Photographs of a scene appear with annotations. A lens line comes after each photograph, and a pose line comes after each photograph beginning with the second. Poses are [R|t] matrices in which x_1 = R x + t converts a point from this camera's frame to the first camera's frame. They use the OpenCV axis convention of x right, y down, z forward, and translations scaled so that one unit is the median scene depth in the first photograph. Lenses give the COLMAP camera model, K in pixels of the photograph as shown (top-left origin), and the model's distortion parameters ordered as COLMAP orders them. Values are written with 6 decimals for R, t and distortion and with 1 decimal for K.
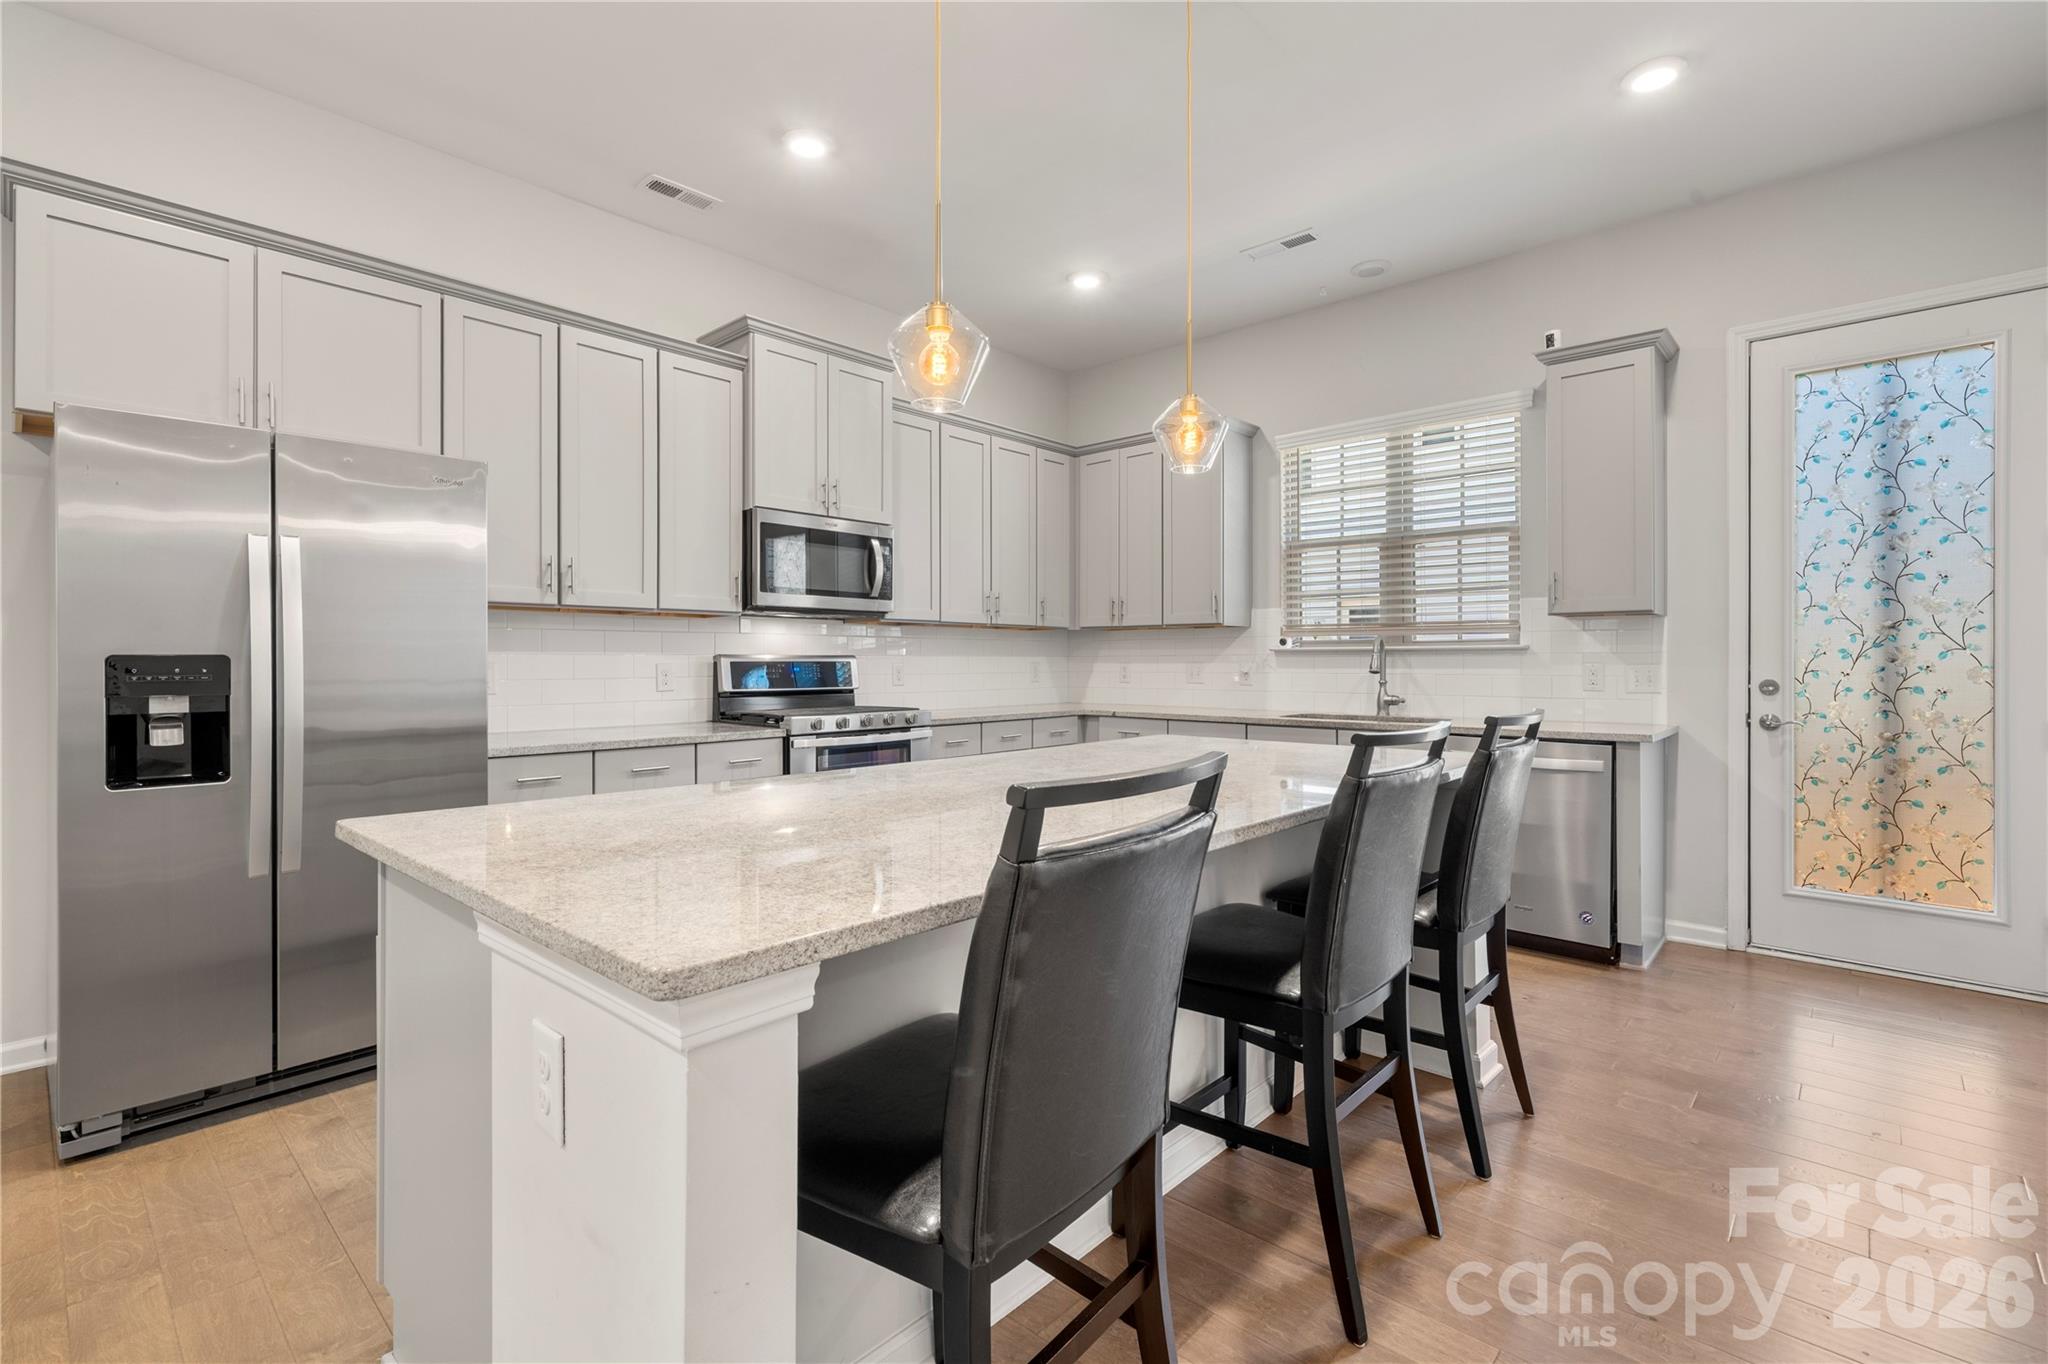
lens RADIAL K [[925.8, 0, 1018.5], [0, 925.8, 654.5], [0, 0, 1]] dist [0.002232, -0.000059]
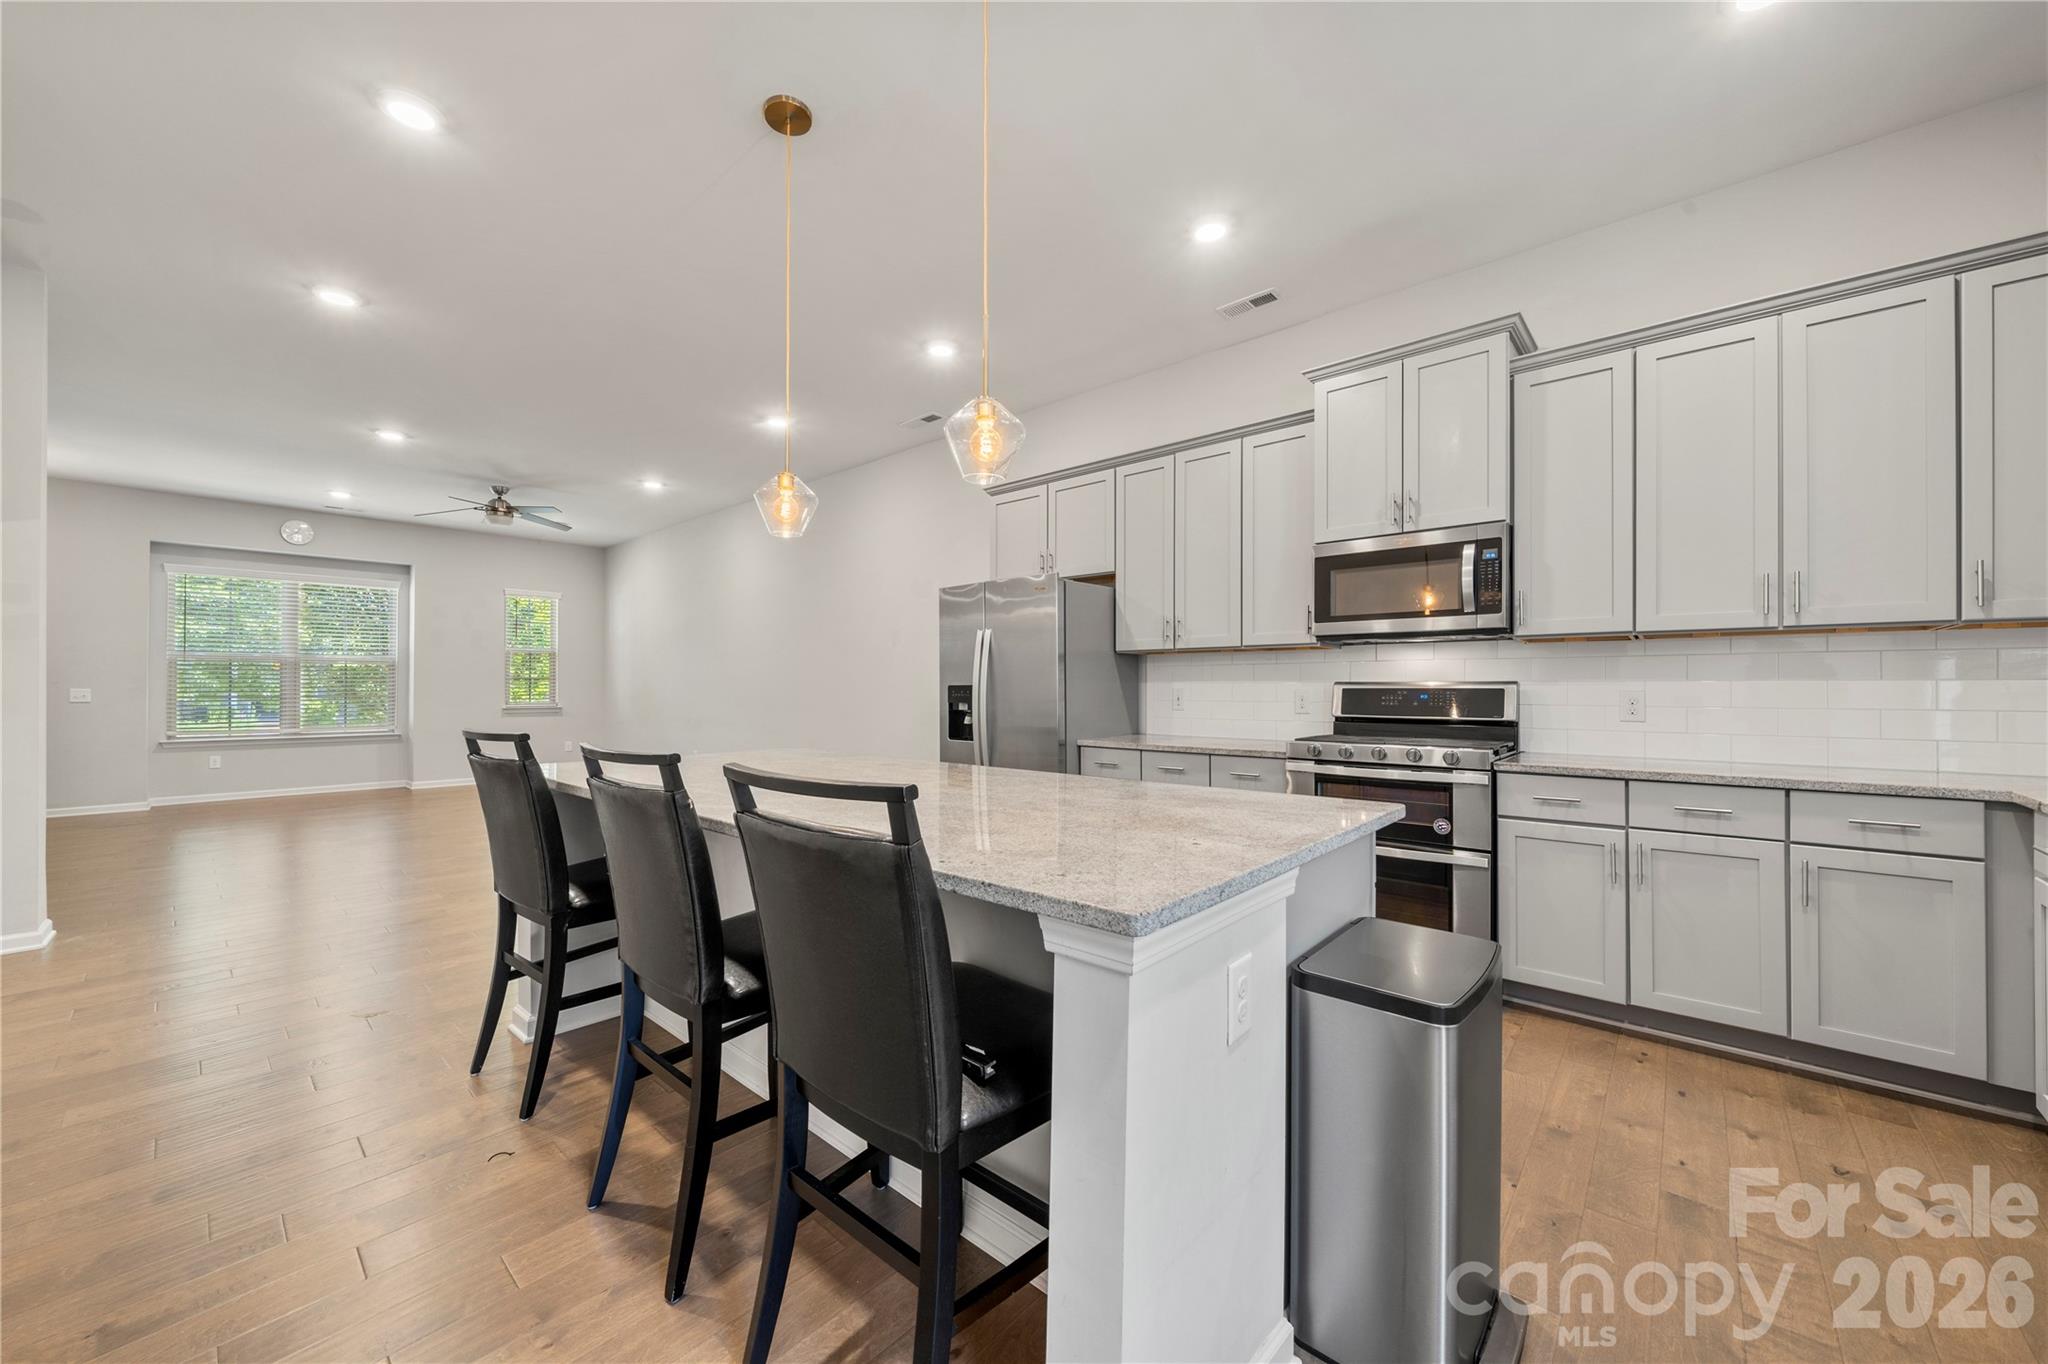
lens RADIAL K [[755.4, 0, 1024.0], [0, 755.4, 682.0], [0, 0, 1]] dist [-0.002841, -0.000251]
pose [[0.021485, -0.007369, -0.999742, 0.529567], [0.006718, 0.999951, -0.007226, 0.003665], [0.999747, -0.006561, 0.021533, 0.584564]]
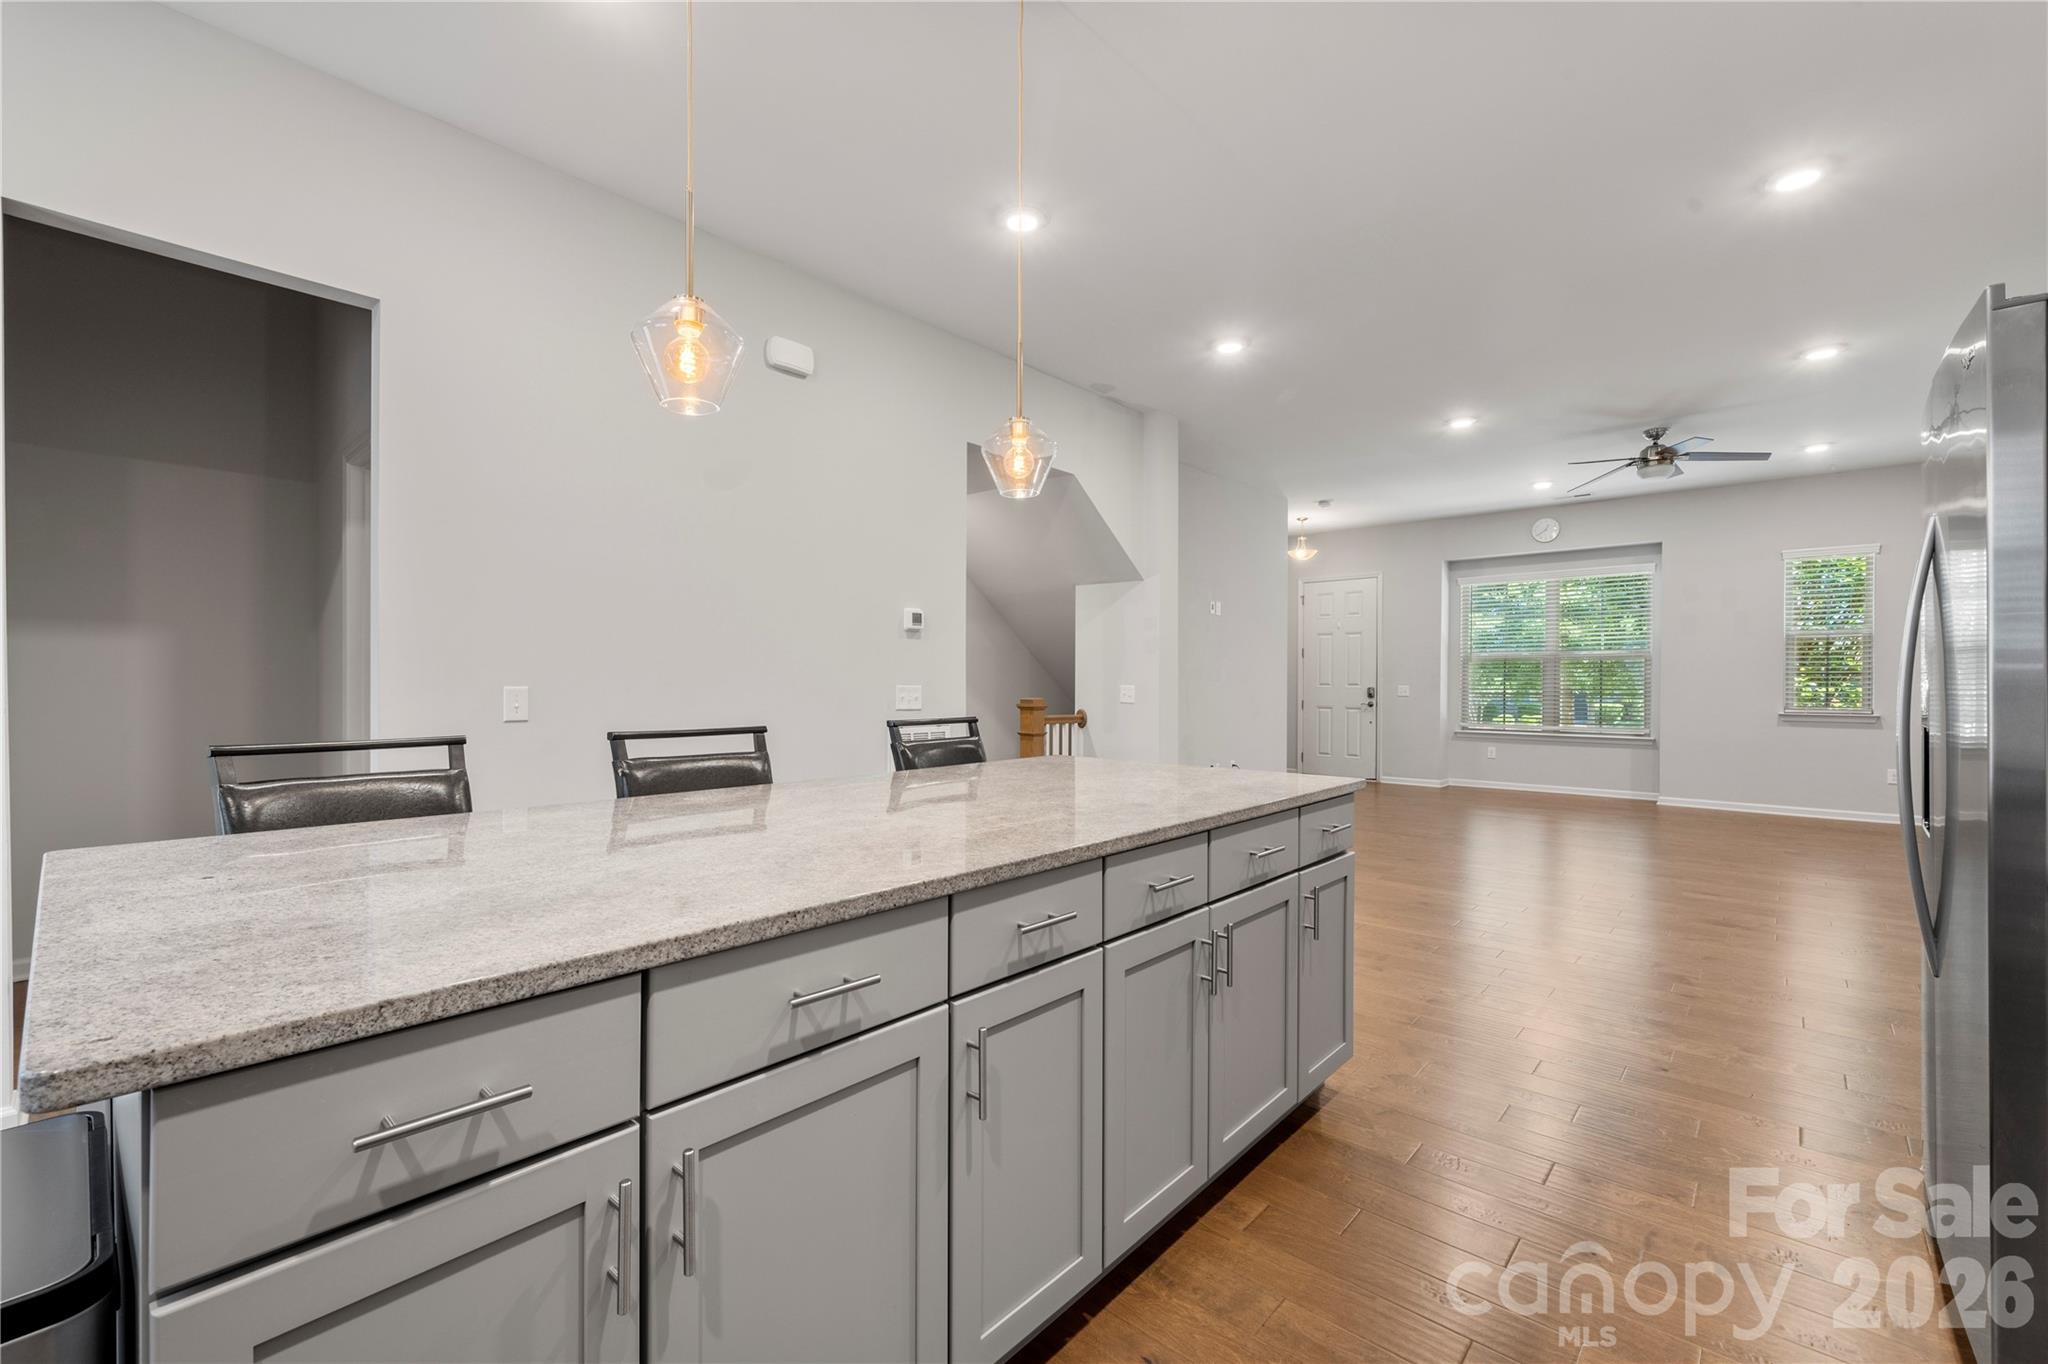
lens RADIAL K [[858.6, 0, 1009.1], [0, 858.6, 679.0], [0, 0, 1]] dist [-0.008142, -0.000230]
pose [[-0.999991, -0.003770, -0.001987, -0.028066], [-0.003750, 0.999939, -0.010396, 0.003728], [0.002026, -0.010388, -0.999944, 0.930285]]
